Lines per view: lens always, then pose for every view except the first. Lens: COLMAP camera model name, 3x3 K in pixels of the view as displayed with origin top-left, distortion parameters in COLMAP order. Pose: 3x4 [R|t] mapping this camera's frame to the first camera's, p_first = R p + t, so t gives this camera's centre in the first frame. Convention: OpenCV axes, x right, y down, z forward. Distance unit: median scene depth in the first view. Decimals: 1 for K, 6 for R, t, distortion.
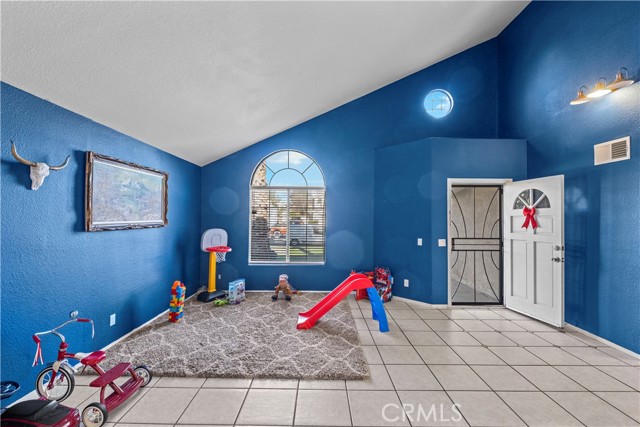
lens RADIAL K [[276.5, 0, 315.3], [0, 276.5, 214.1], [0, 0, 1]] dist [-0.004505, -0.003390]
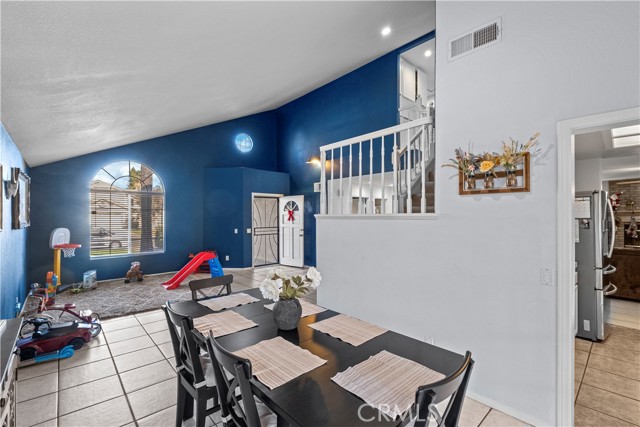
lens RADIAL K [[276.5, 0, 315.4], [0, 276.5, 214.7], [0, 0, 1]] dist [-0.004505, -0.003390]
pose [[0.736889, -0.004819, 0.675996, -0.390058], [-0.001075, 0.999965, 0.008301, -0.008377], [-0.676012, -0.006844, 0.736858, -0.524467]]
